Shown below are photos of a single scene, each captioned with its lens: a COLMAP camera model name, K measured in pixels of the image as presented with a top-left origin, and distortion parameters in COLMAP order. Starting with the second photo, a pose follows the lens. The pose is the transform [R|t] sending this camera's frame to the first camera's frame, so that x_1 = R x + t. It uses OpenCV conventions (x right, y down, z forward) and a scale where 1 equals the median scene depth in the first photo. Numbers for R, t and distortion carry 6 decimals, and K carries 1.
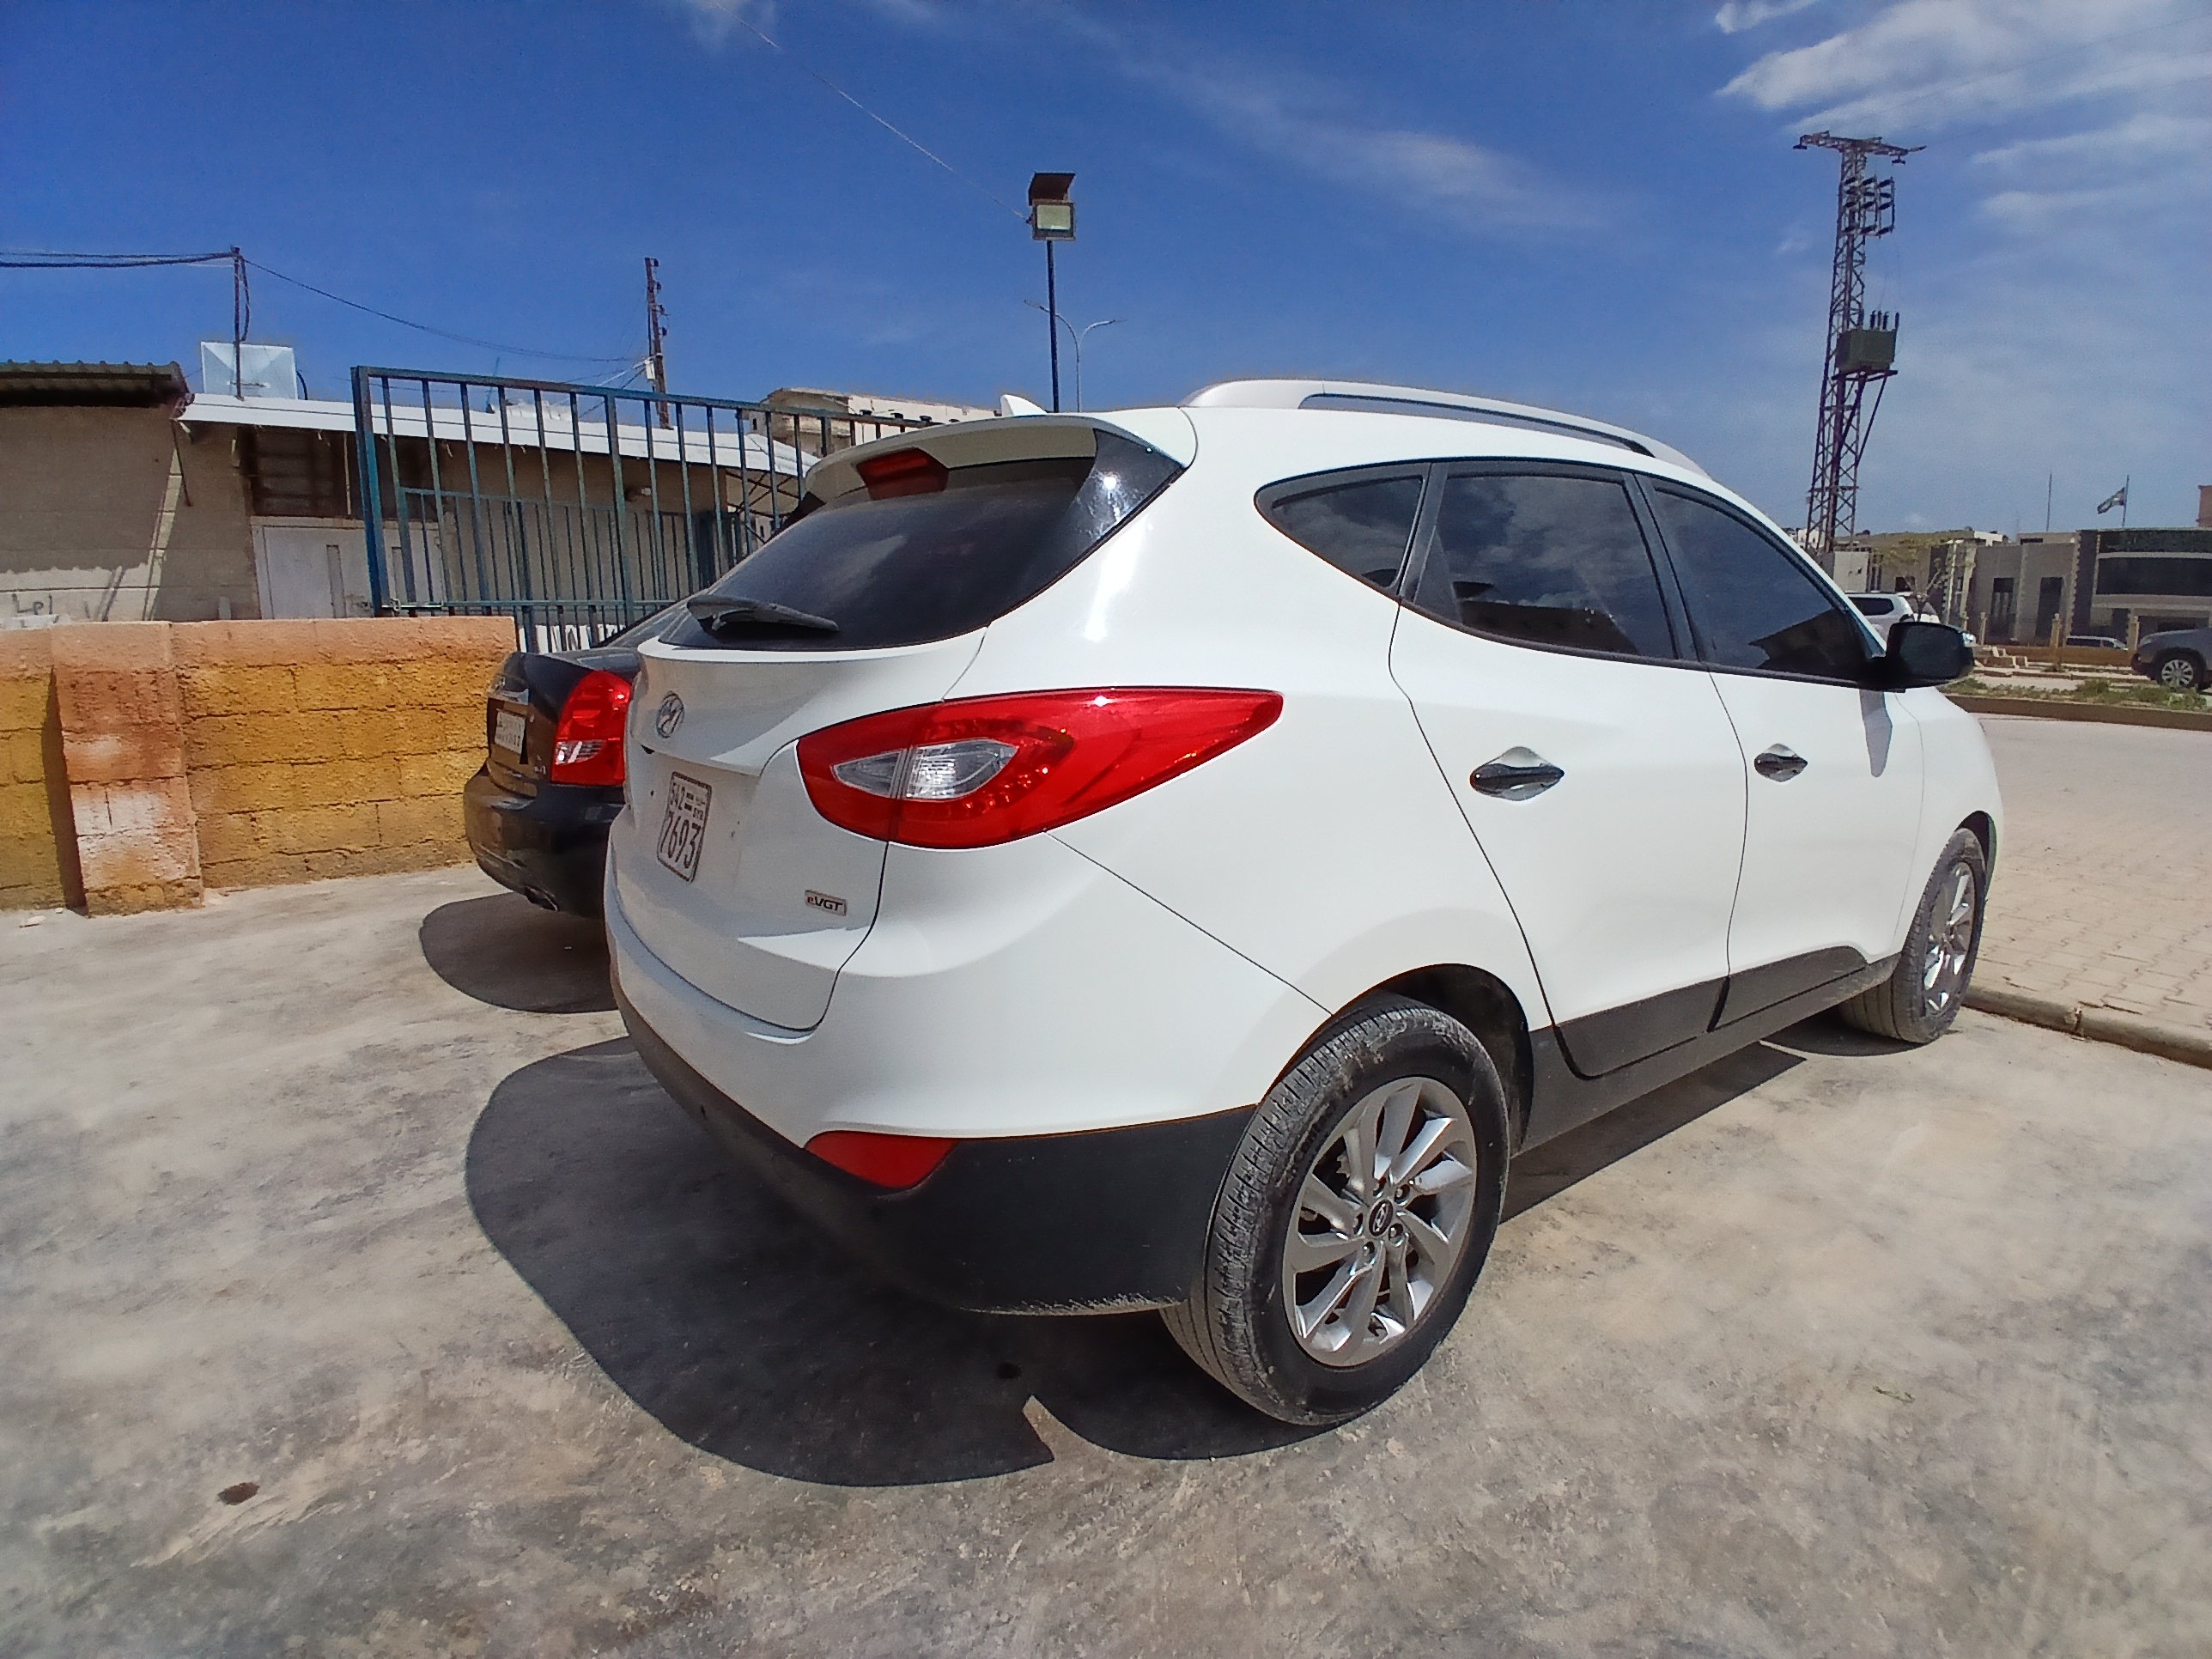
lens RADIAL K [[1112.4, 0, 1106.0], [0, 1112.4, 829.5], [0, 0, 1]] dist [-0.003273, -0.041078]
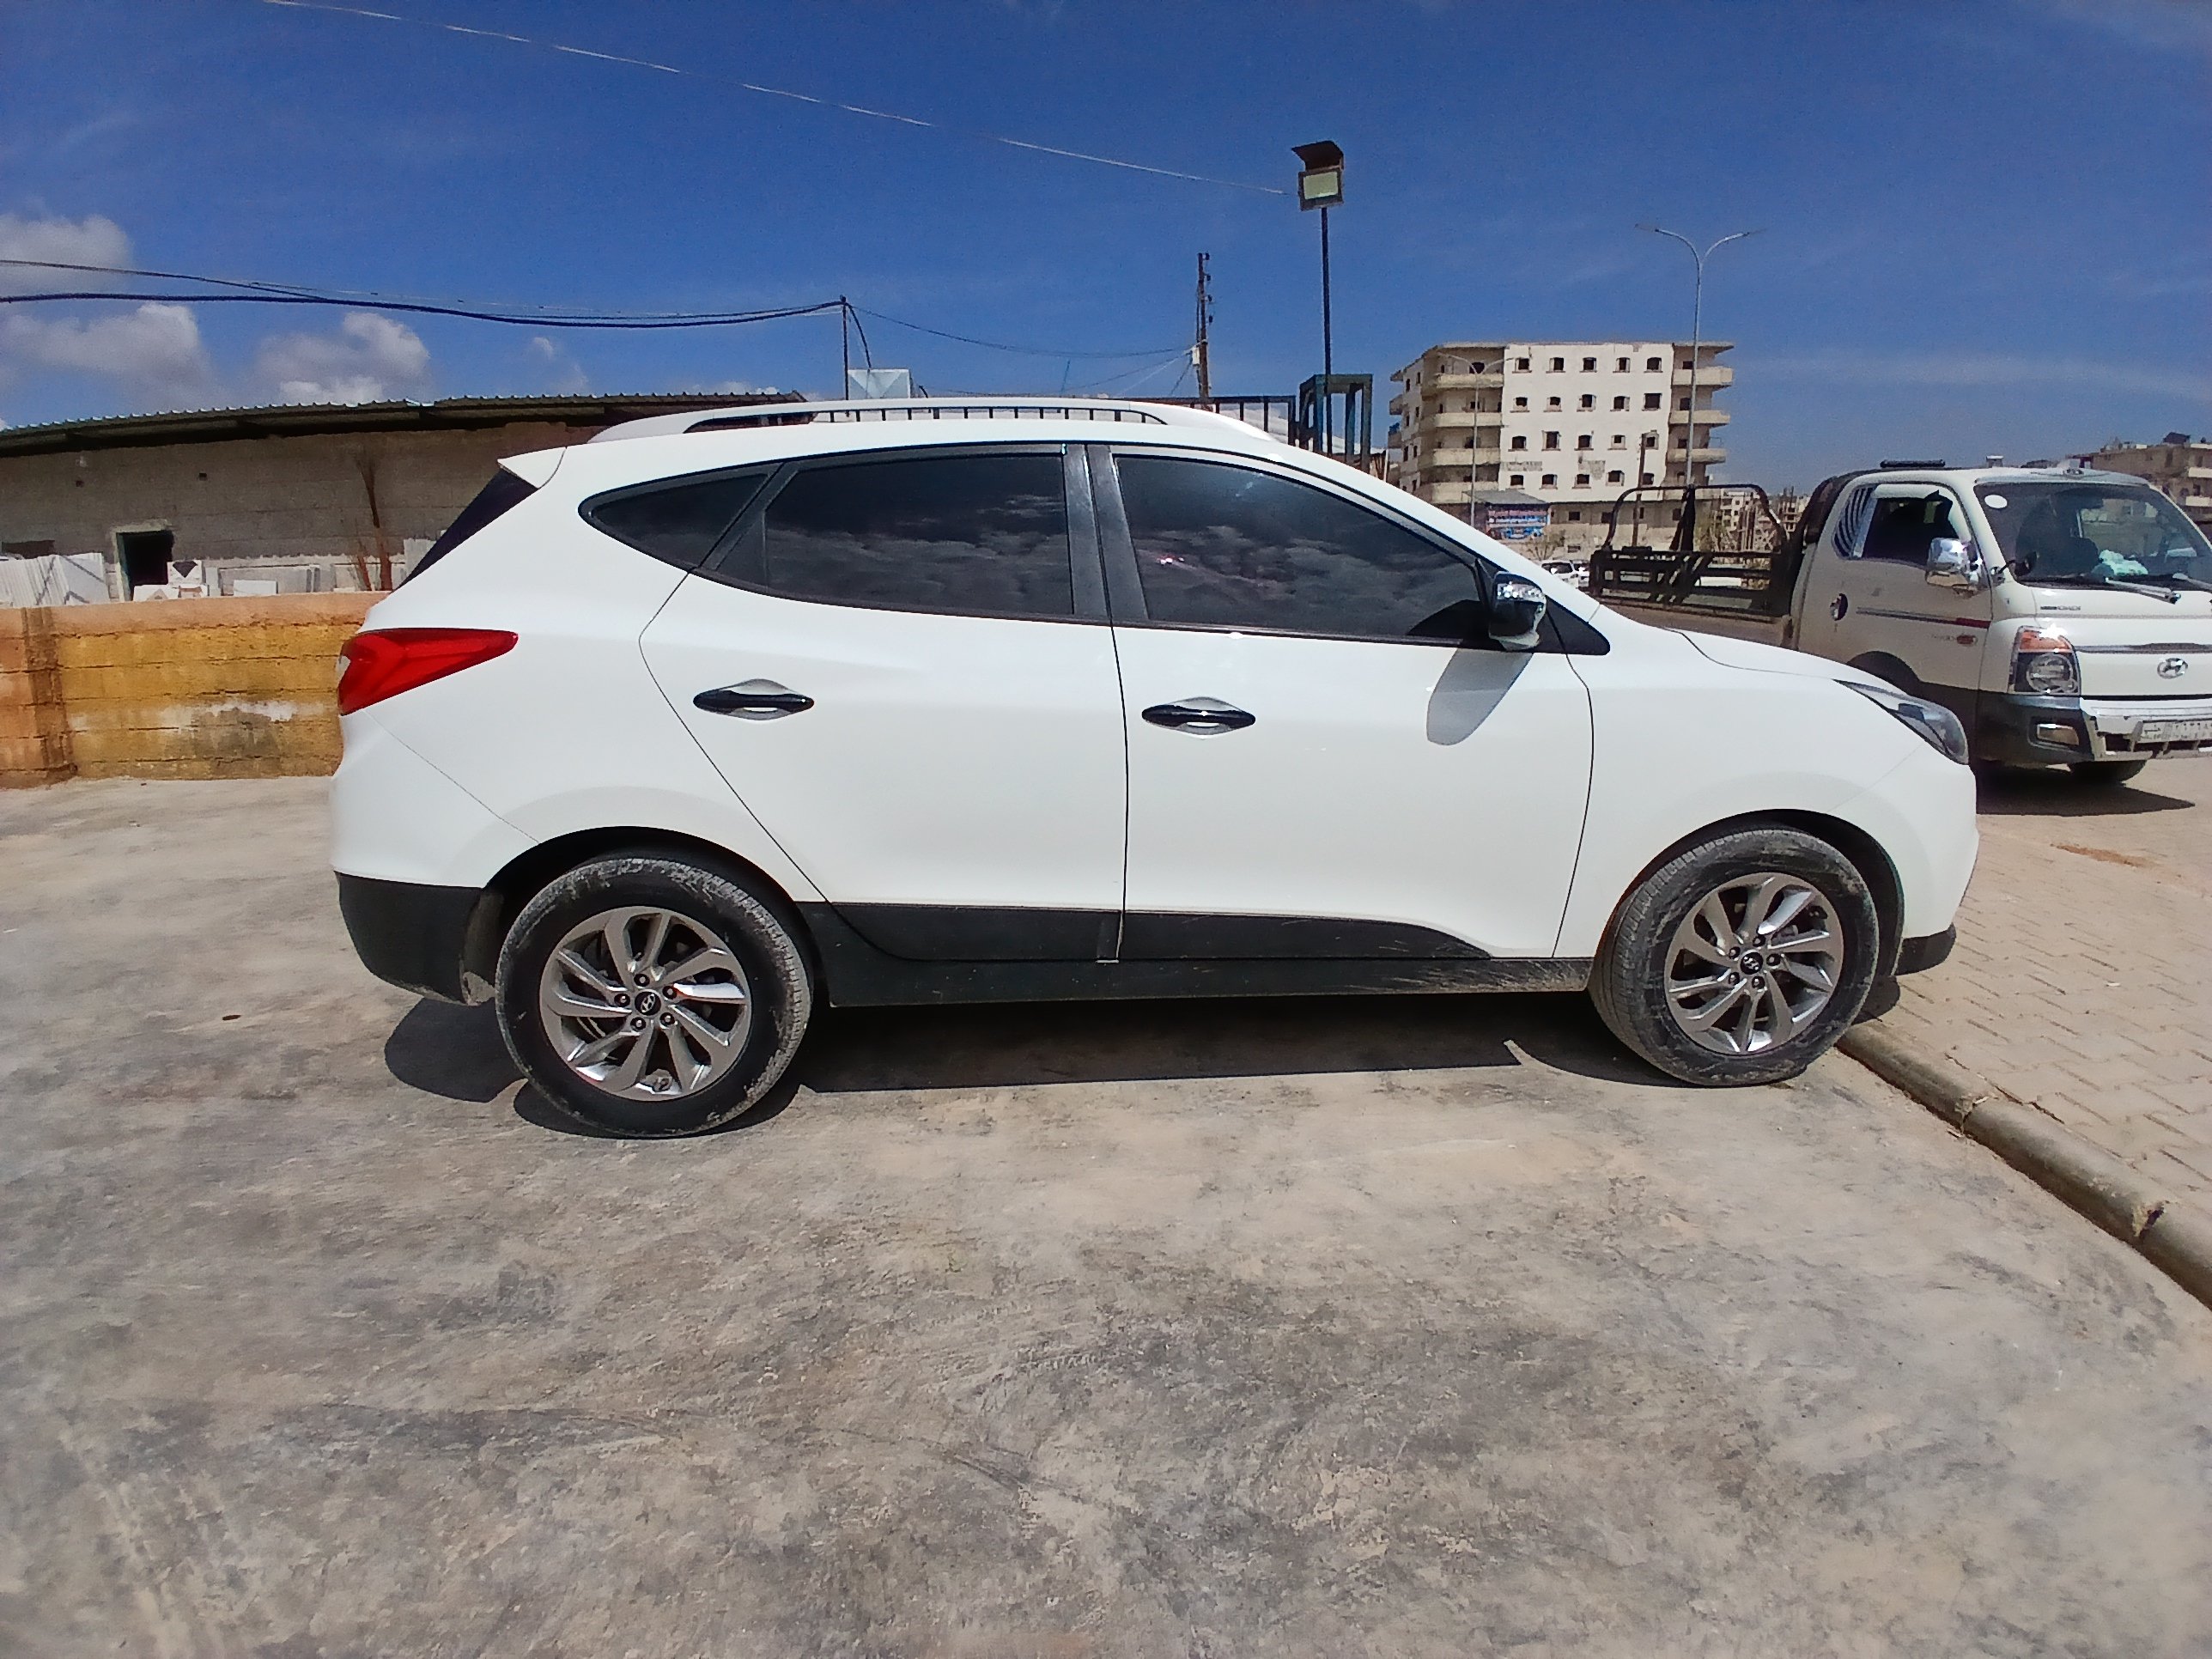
lens RADIAL K [[1092.1, 0, 1106.0], [0, 1092.1, 829.5], [0, 0, 1]] dist [0.001393, -0.039437]
pose [[0.840314, 0.110198, -0.530782, 1.483594], [-0.088930, 0.993878, 0.065553, -0.018903], [0.534756, -0.007883, 0.844969, 0.125926]]
